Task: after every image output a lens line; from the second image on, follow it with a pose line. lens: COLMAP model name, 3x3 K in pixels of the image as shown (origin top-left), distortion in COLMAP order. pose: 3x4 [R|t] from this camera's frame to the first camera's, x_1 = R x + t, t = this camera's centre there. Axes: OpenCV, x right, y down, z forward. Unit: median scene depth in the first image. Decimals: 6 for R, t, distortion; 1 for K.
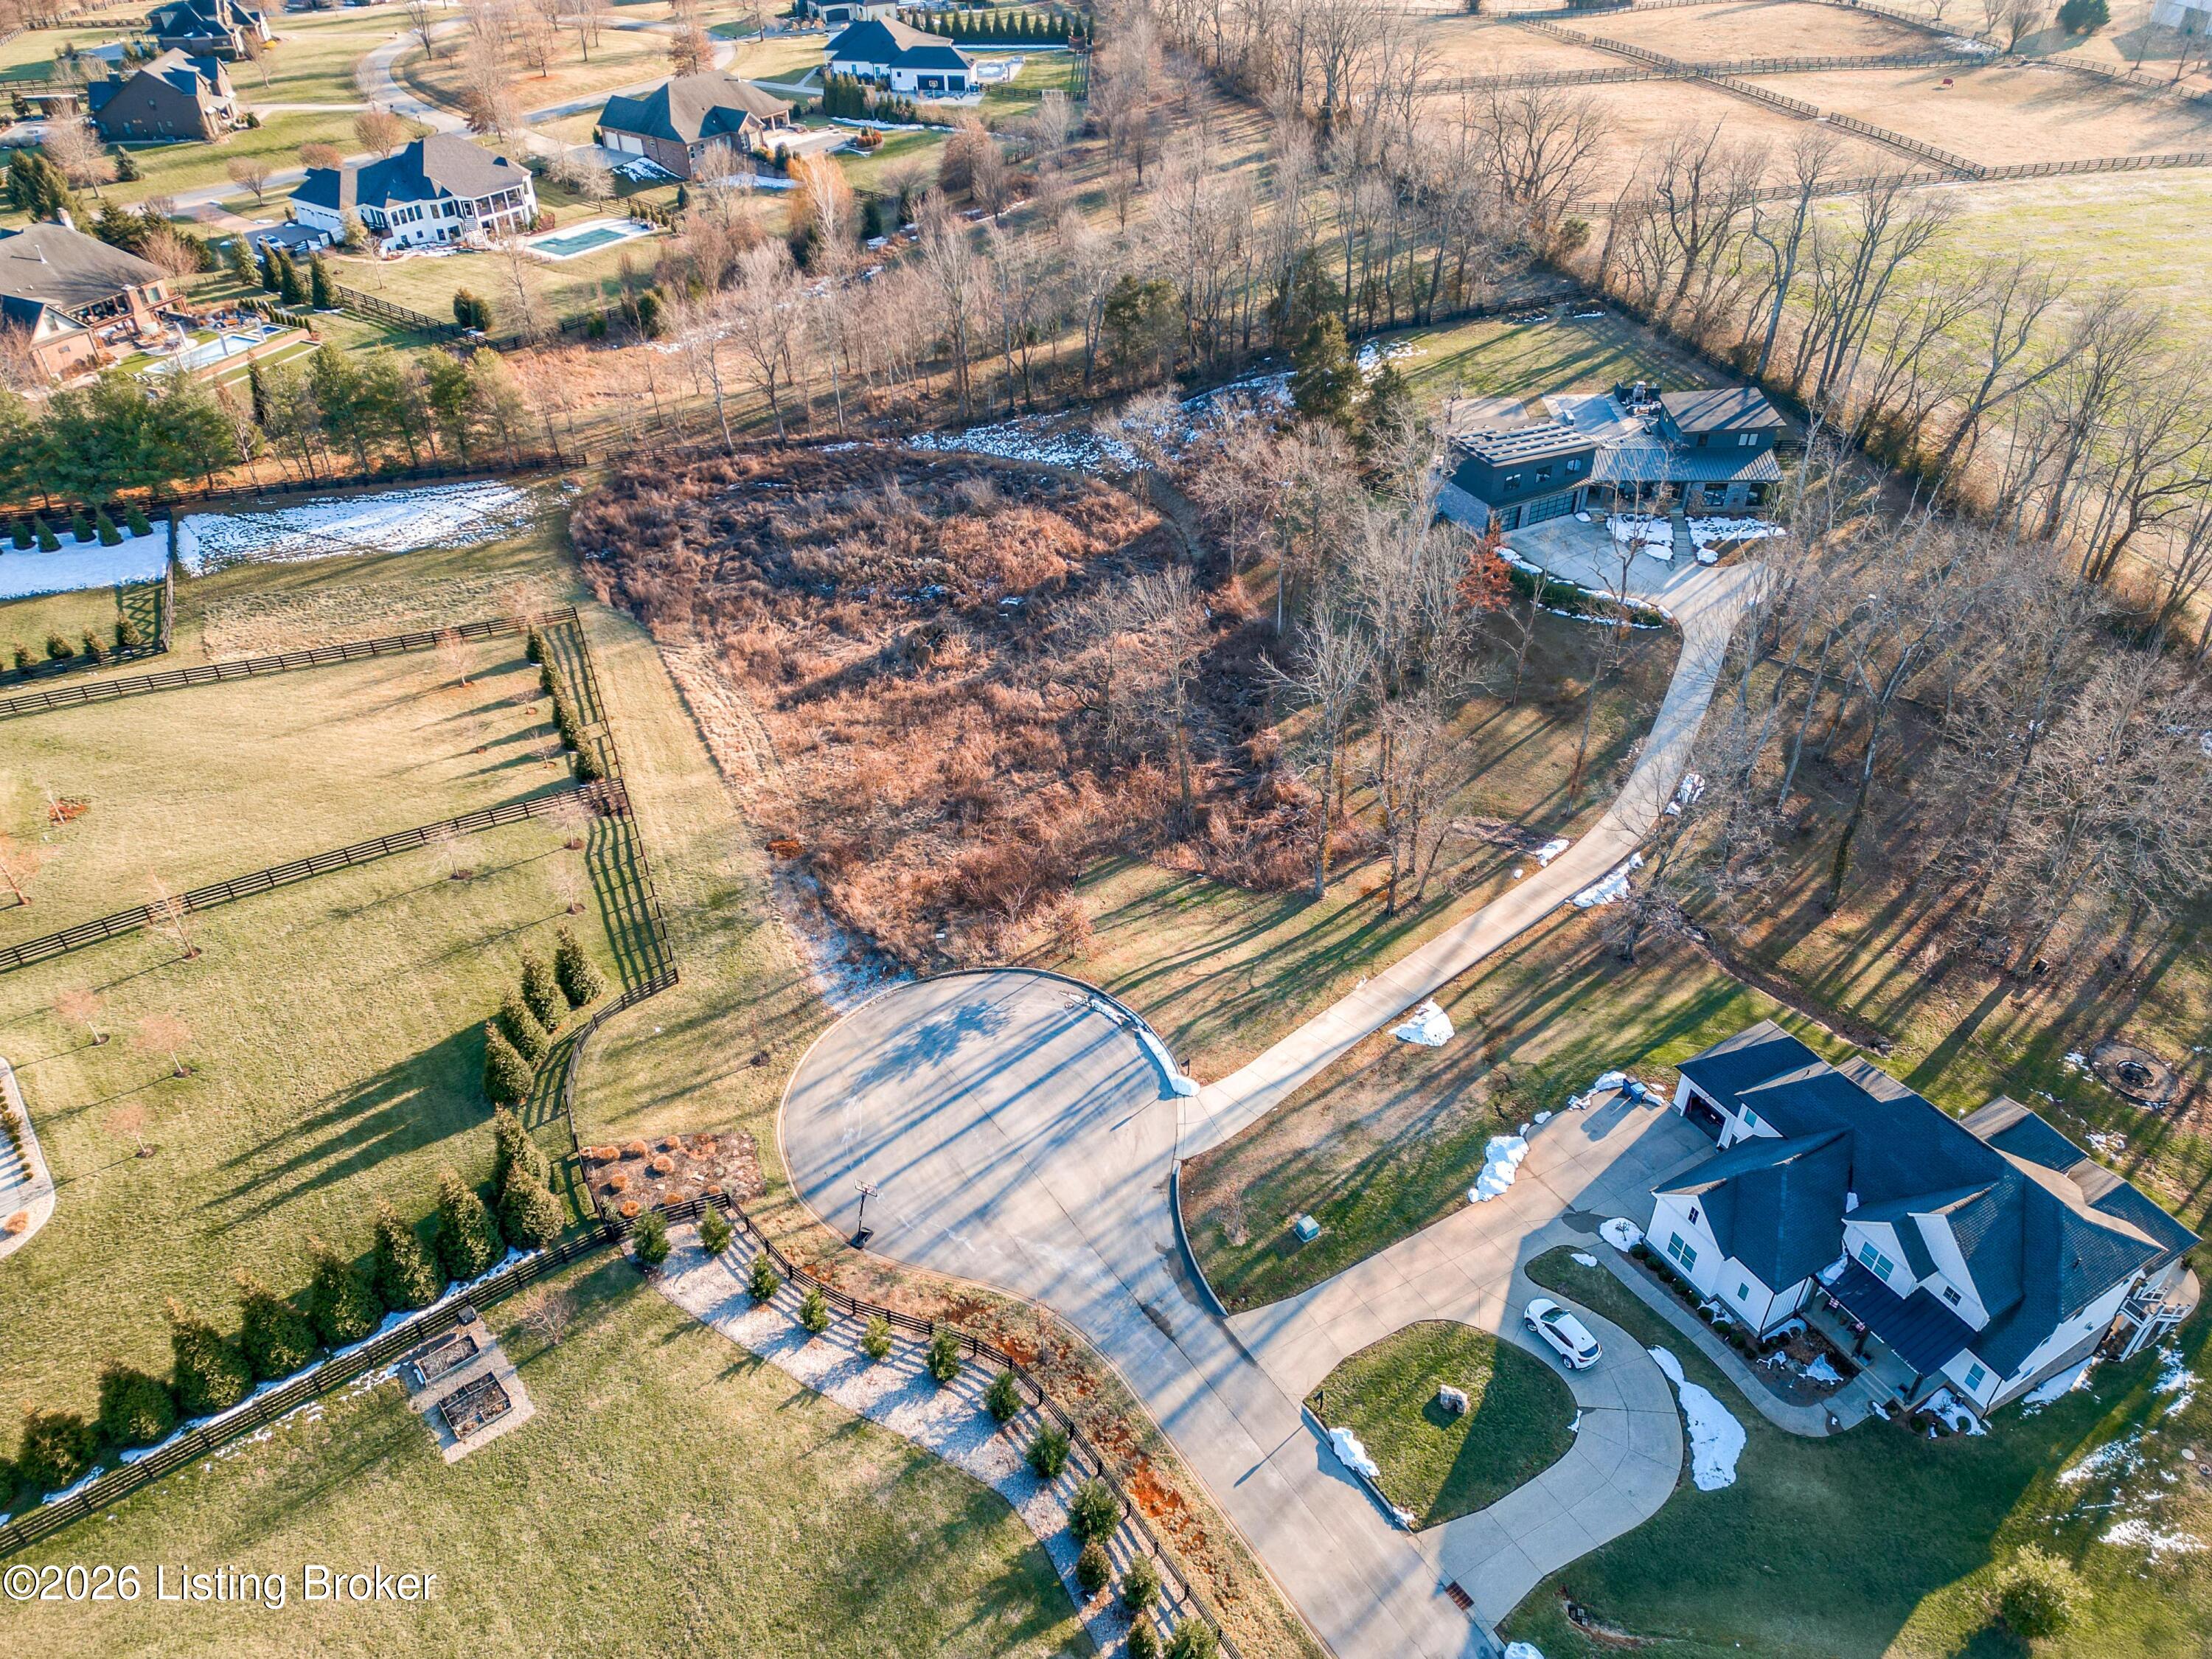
lens RADIAL K [[1531.5, 0, 1106.0], [0, 1531.5, 829.5], [0, 0, 1]] dist [0.098174, -0.104209]
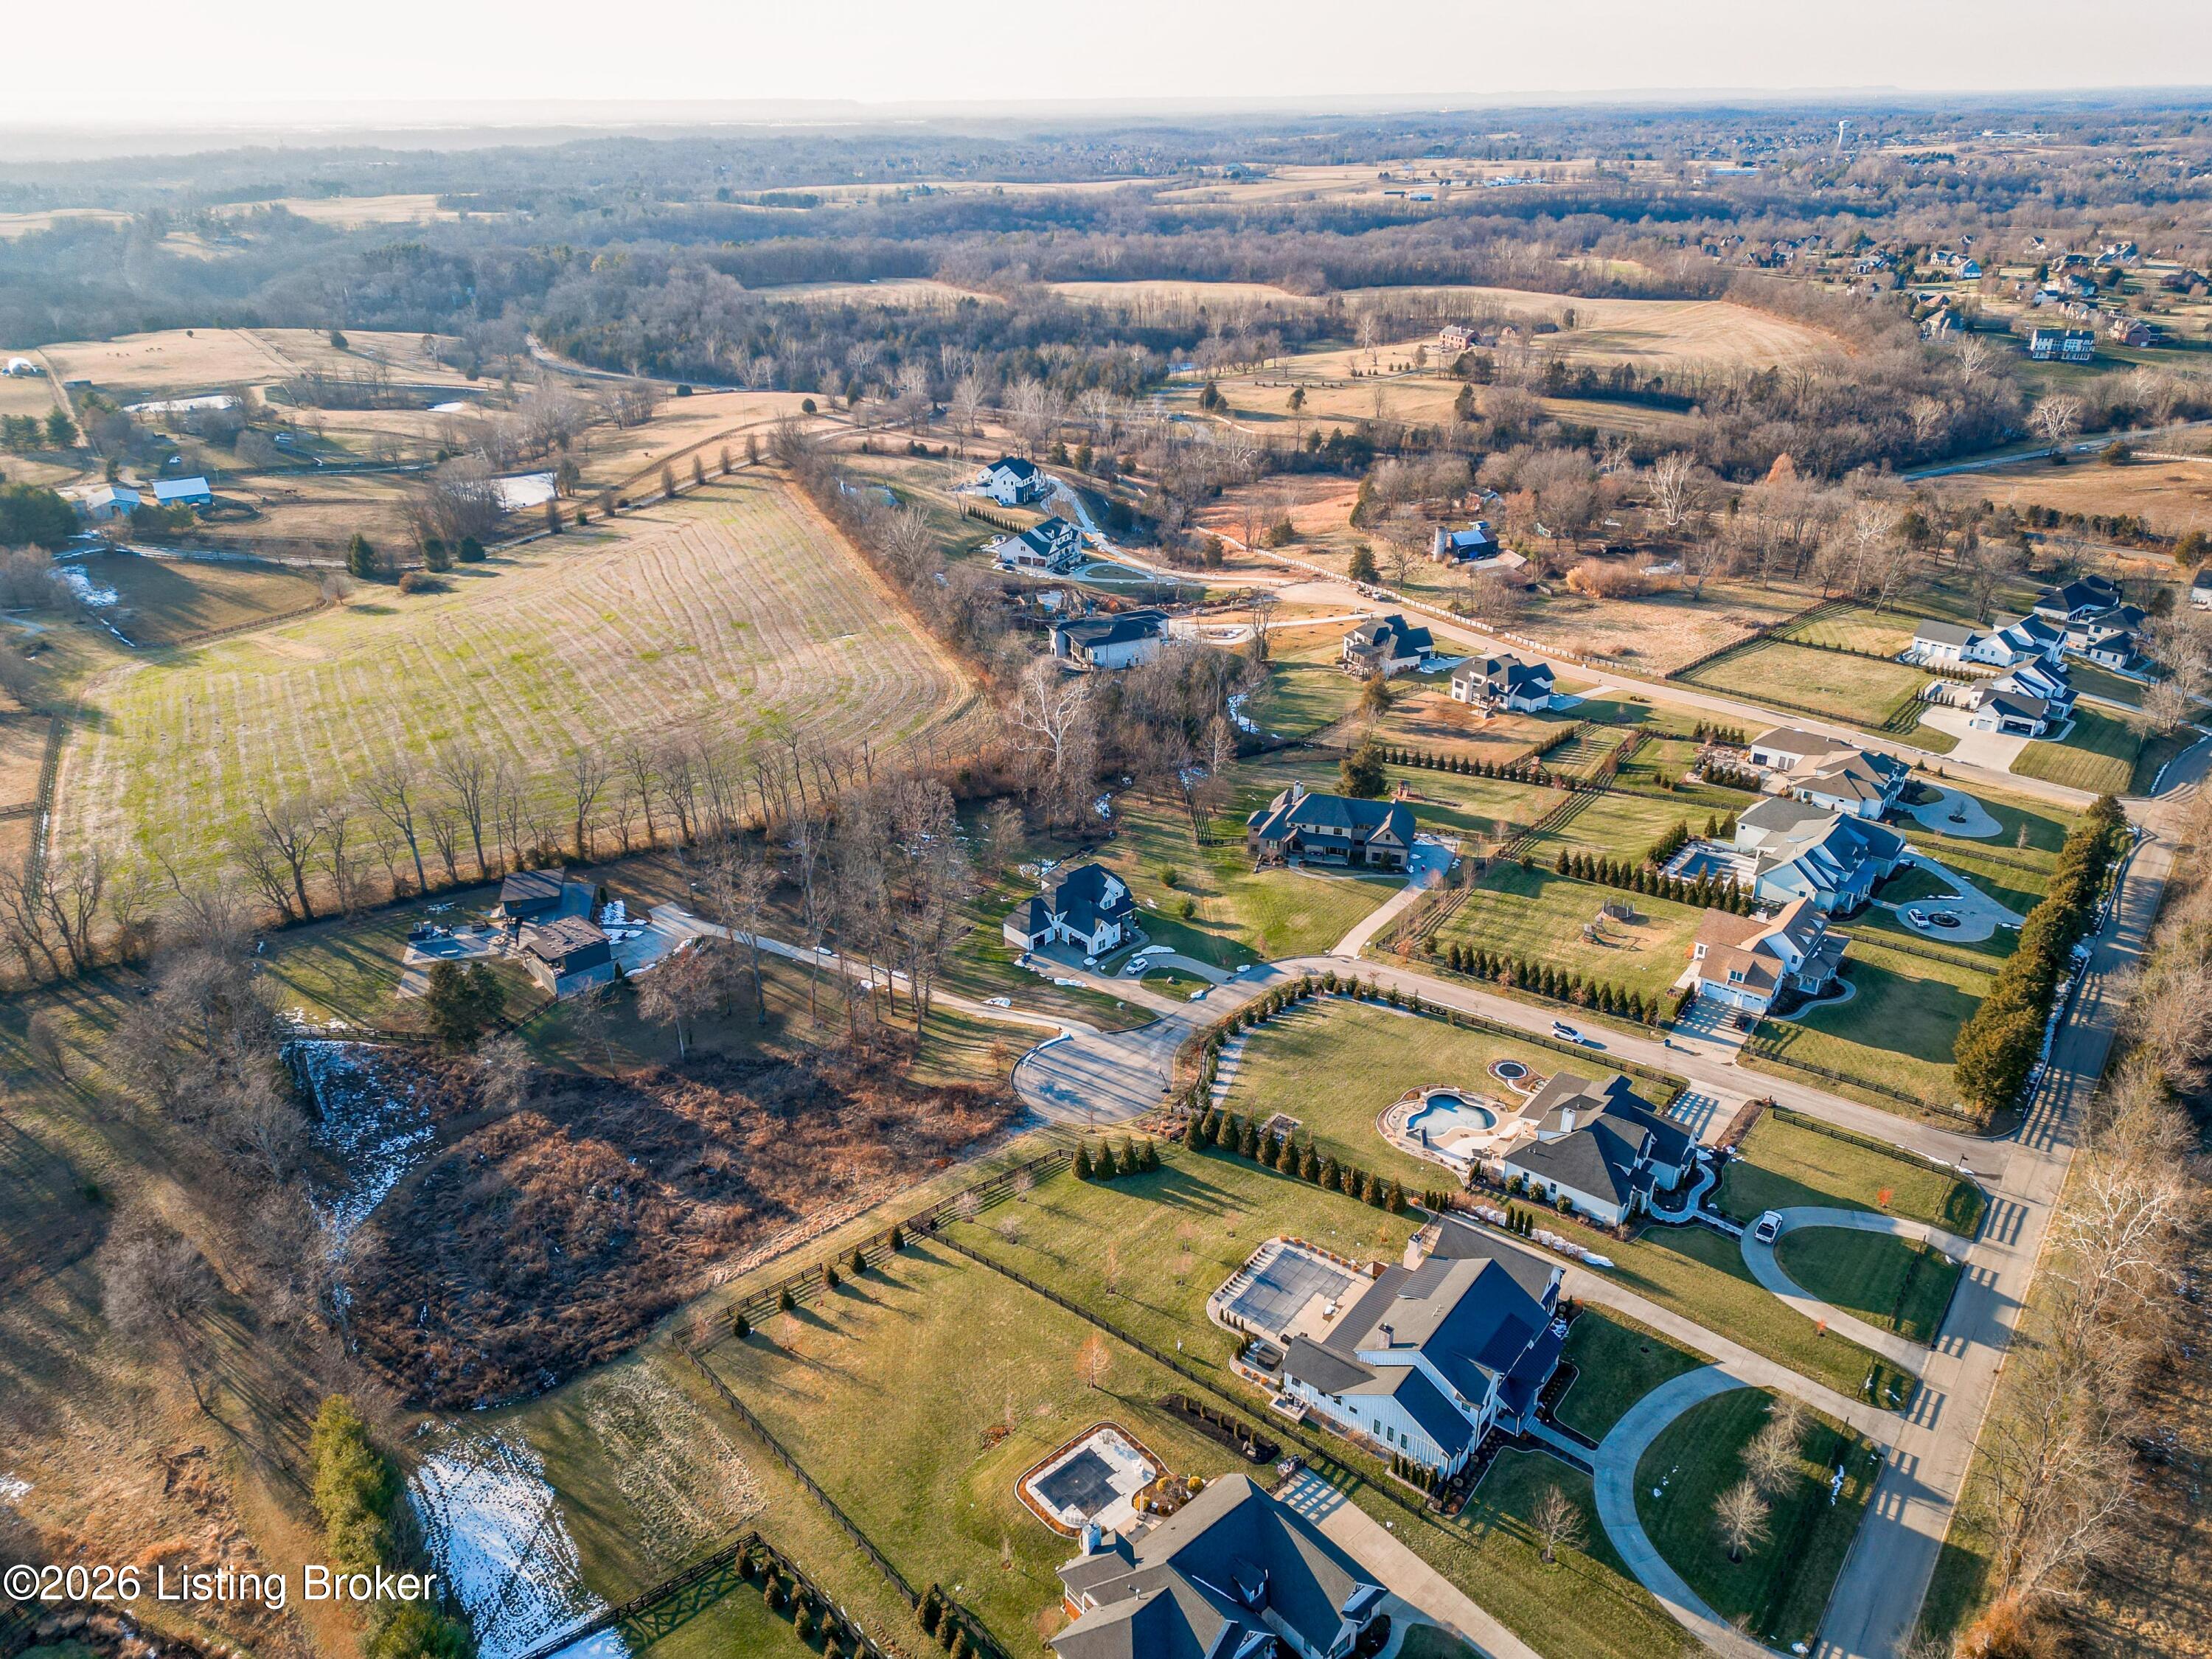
lens RADIAL K [[1531.5, 0, 1106.0], [0, 1531.5, 829.5], [0, 0, 1]] dist [0.098174, -0.104209]
pose [[-0.232055, -0.403672, 0.884985, -1.444320], [0.597674, 0.658638, 0.457145, -0.819385], [-0.767422, 0.635016, 0.088424, 0.353992]]
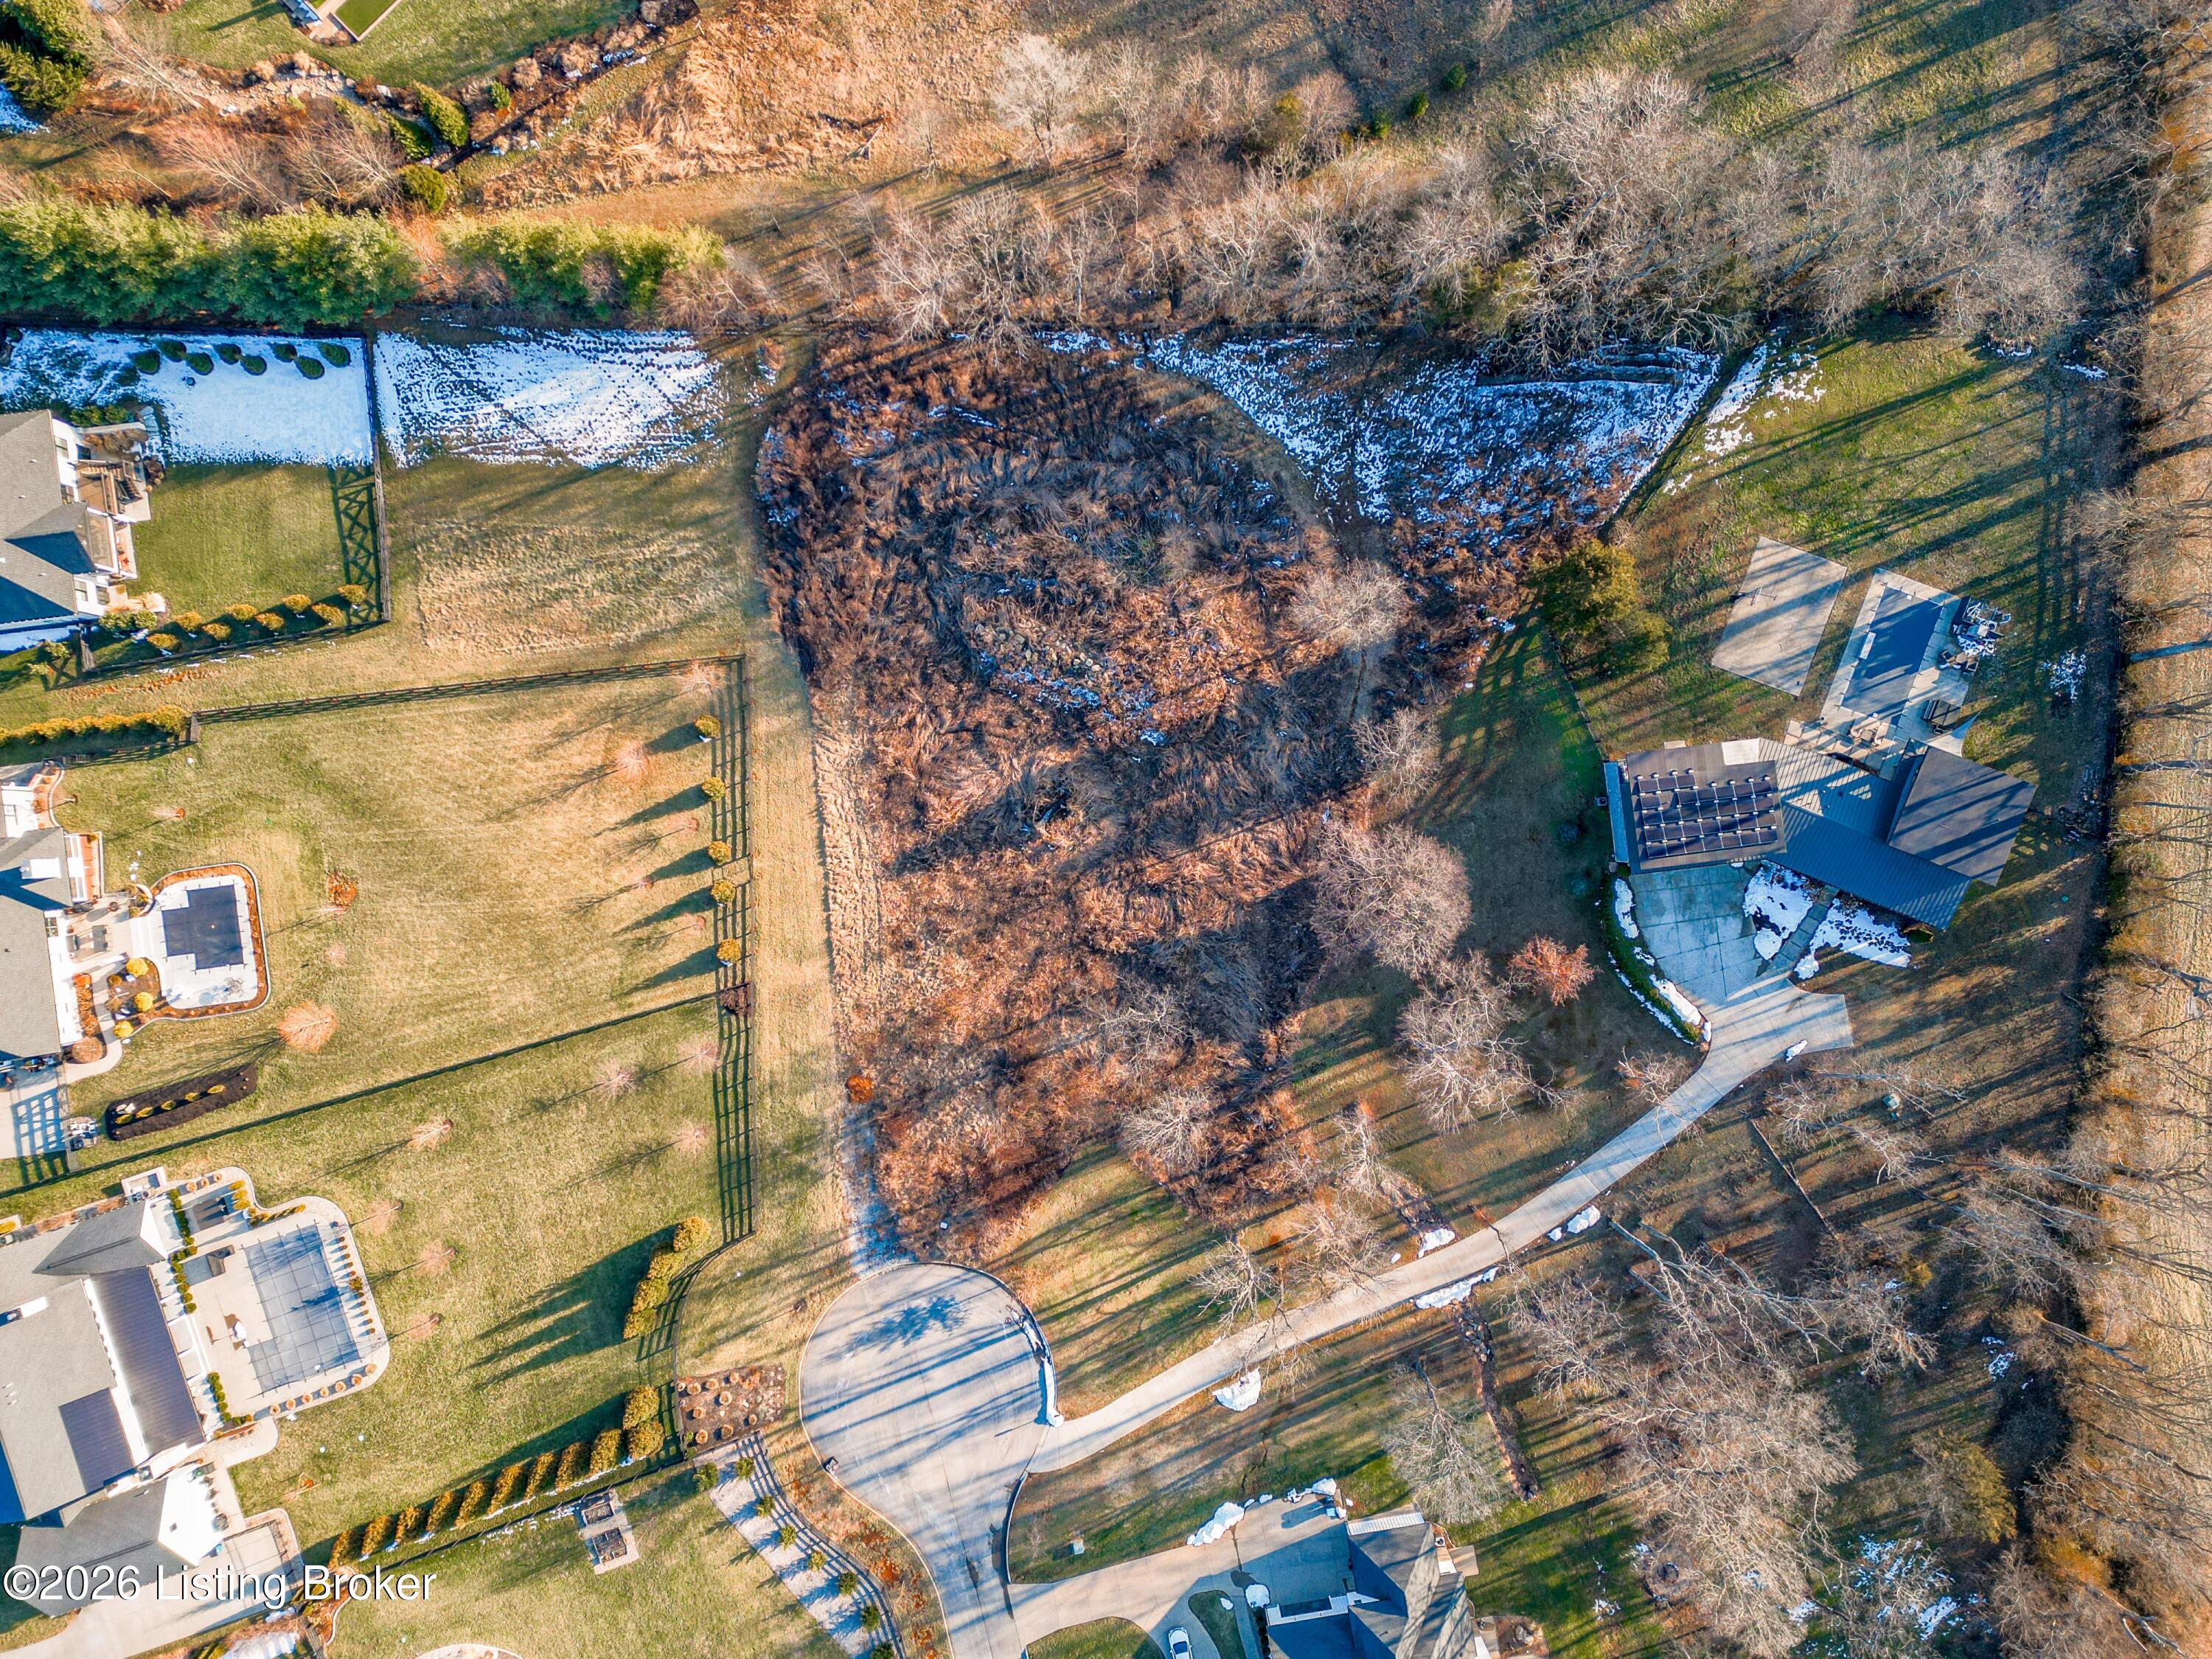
lens RADIAL K [[1531.5, 0, 1106.0], [0, 1531.5, 829.5], [0, 0, 1]] dist [0.098174, -0.104209]
pose [[0.936805, 0.349724, 0.009460, -0.084358], [-0.219473, 0.566414, 0.794359, -0.990681], [0.272448, -0.746236, 0.607375, 0.354088]]
